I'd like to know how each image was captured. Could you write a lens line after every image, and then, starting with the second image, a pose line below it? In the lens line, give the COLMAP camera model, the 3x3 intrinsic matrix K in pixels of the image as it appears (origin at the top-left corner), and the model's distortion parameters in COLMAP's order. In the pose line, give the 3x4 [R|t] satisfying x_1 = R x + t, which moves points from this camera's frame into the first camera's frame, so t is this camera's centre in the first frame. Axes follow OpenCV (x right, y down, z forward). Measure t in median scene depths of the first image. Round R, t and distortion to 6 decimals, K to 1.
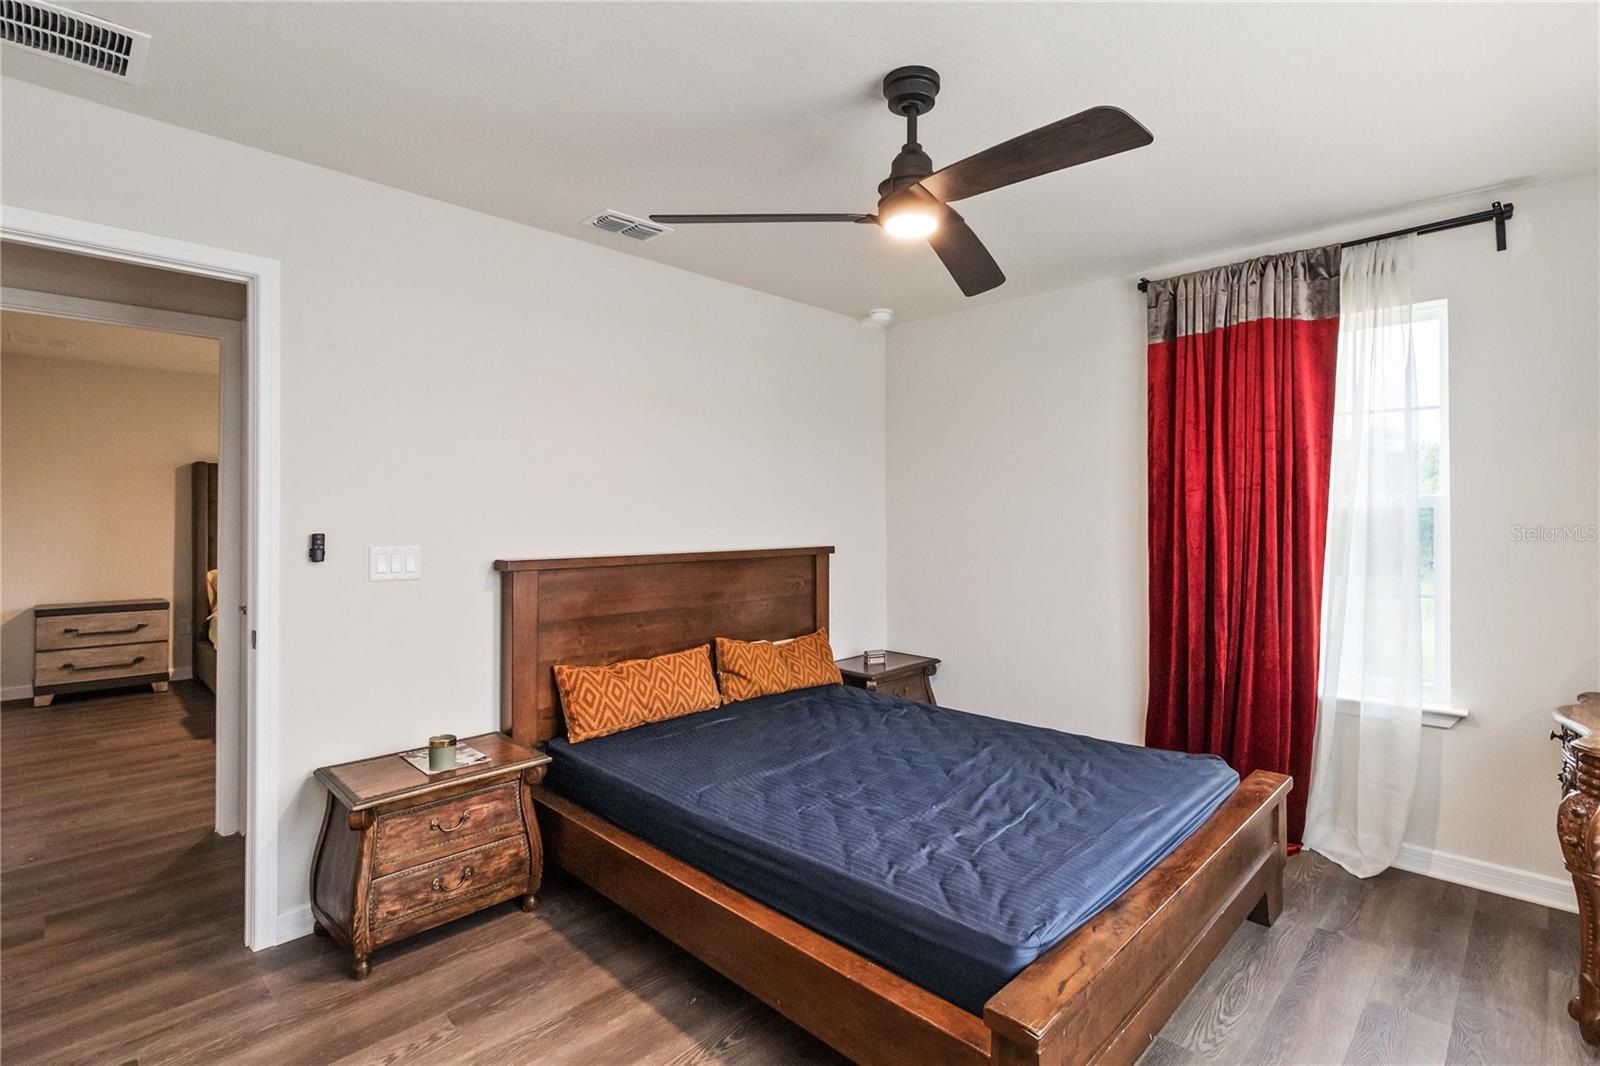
lens RADIAL K [[764.3, 0, 821.1], [0, 764.3, 501.2], [0, 0, 1]] dist [0.000384, 0.000075]
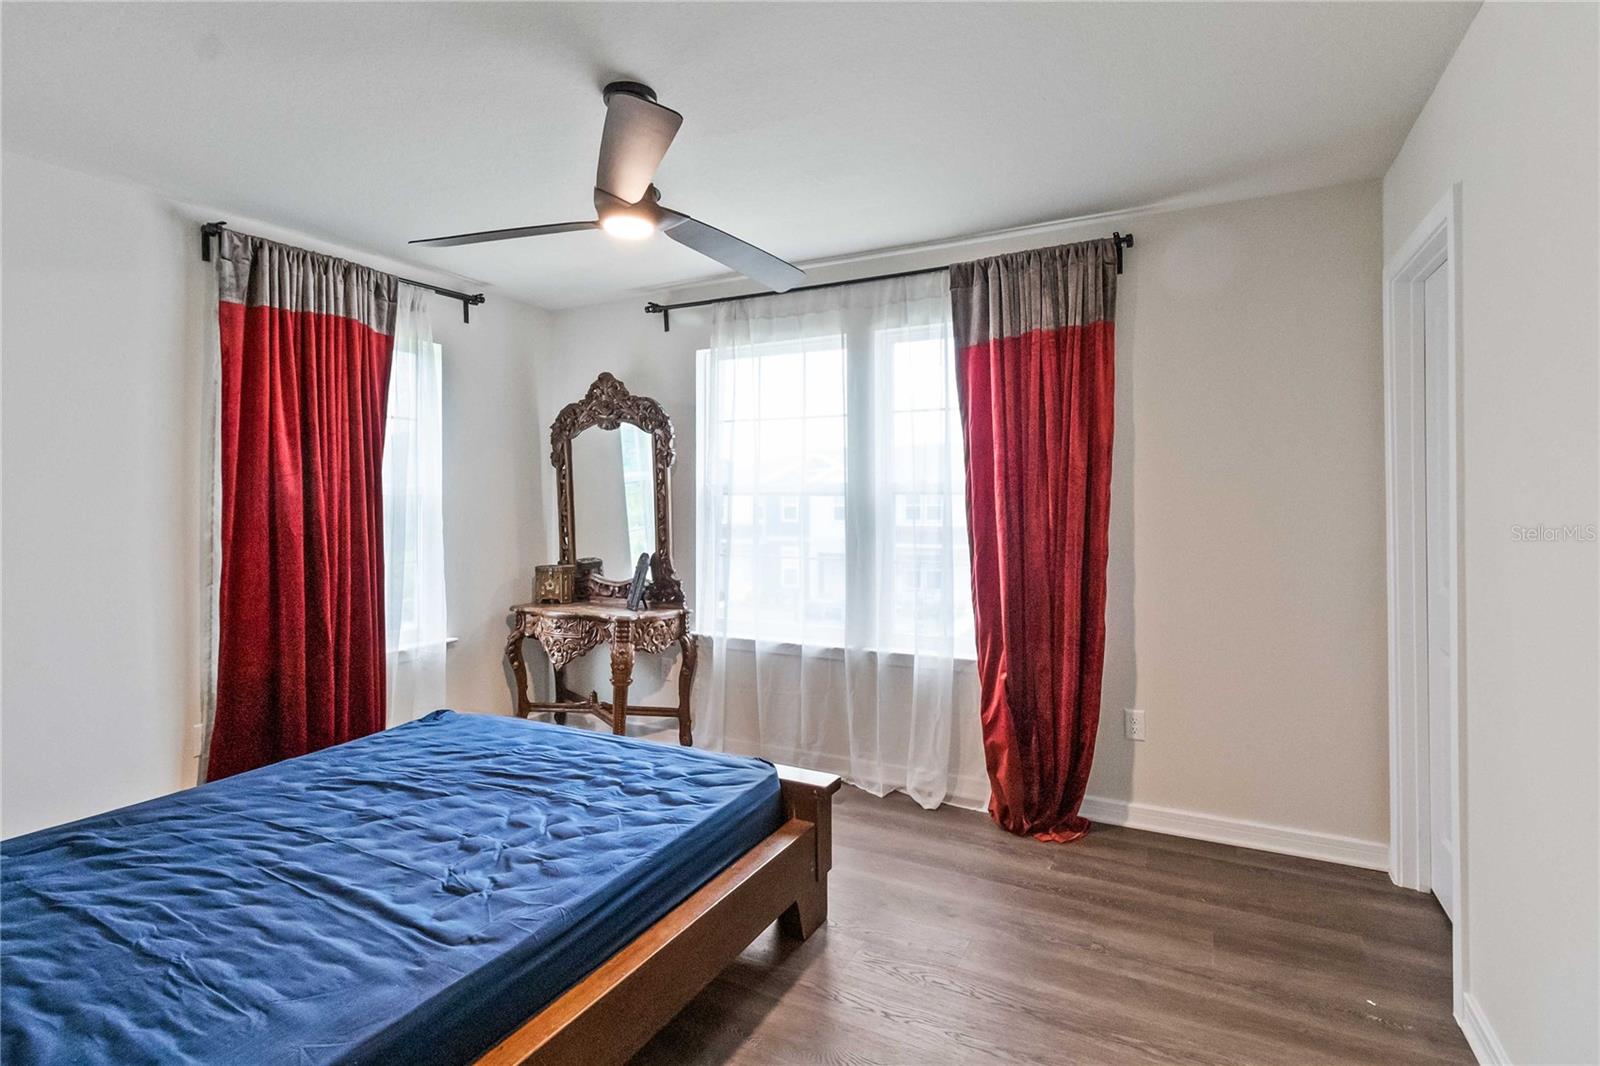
lens RADIAL K [[764.3, 0, 821.1], [0, 764.3, 501.2], [0, 0, 1]] dist [0.000384, 0.000075]
pose [[-0.297581, 0.001596, 0.954695, -0.647553], [-0.007776, 0.999961, -0.004096, 0.015913], [-0.954665, -0.008643, -0.297557, 0.697549]]
